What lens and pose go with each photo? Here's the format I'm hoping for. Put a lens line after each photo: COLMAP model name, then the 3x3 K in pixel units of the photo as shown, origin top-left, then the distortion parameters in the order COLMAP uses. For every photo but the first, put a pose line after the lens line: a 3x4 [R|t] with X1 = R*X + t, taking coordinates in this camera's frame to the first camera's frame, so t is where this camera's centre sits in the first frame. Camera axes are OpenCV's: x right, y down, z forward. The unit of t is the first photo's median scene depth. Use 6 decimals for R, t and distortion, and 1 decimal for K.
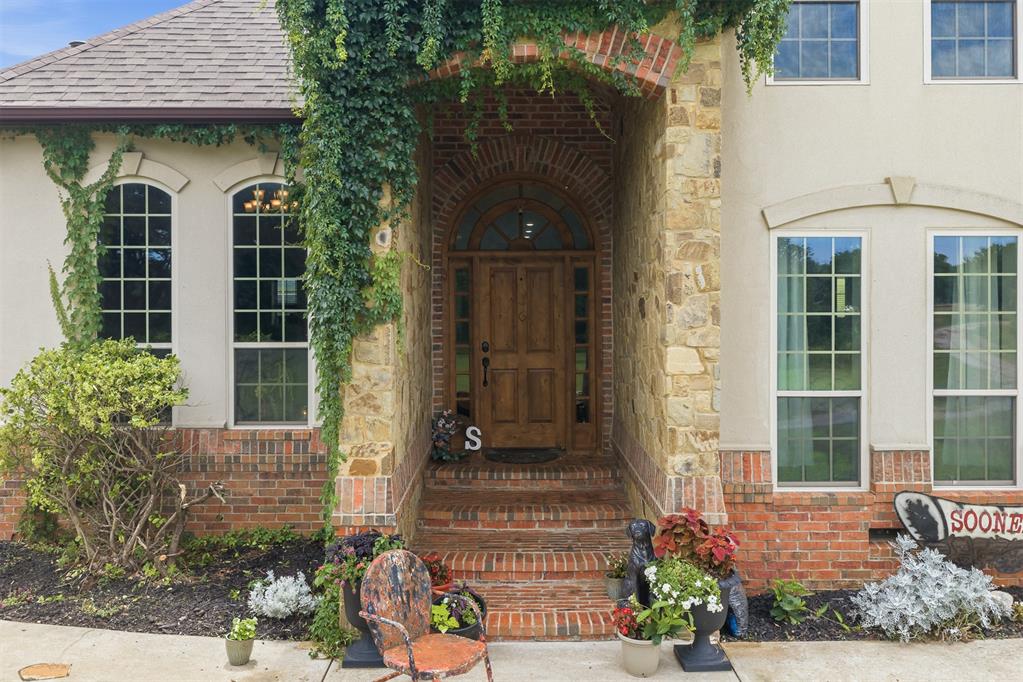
lens RADIAL K [[853.2, 0, 508.2], [0, 853.2, 343.4], [0, 0, 1]] dist [0.010517, 0.002957]
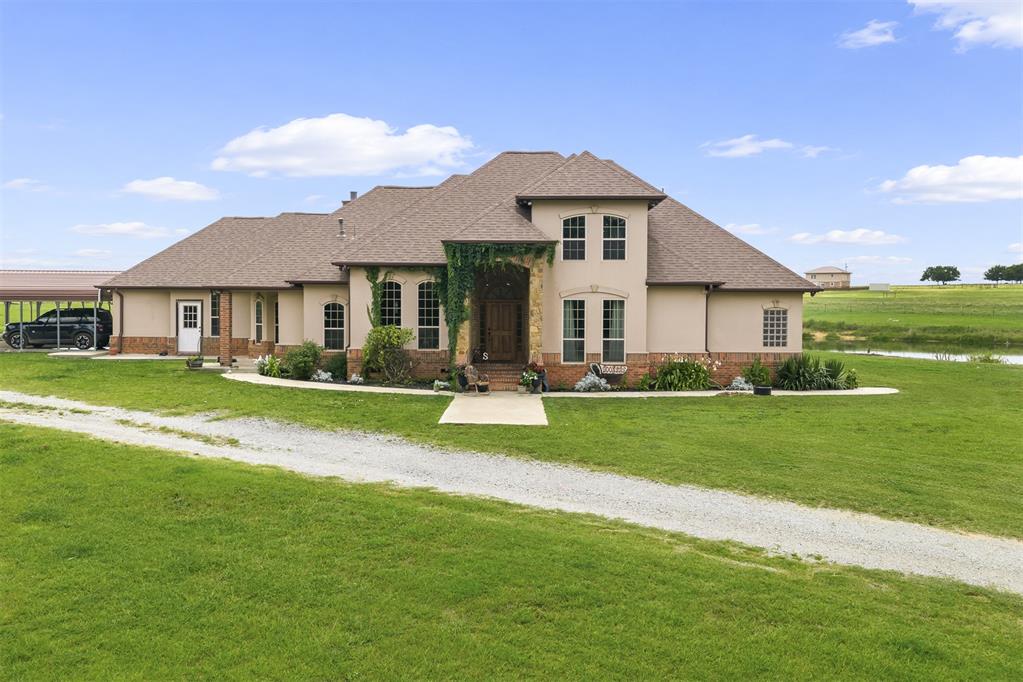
lens RADIAL K [[853.2, 0, 515.6], [0, 853.2, 338.9], [0, 0, 1]] dist [0.010517, 0.002957]
pose [[0.999977, 0.005557, 0.003999, 0.078675], [-0.005501, 0.999888, -0.013937, 0.113196], [-0.004076, 0.013915, 0.999895, -2.926790]]
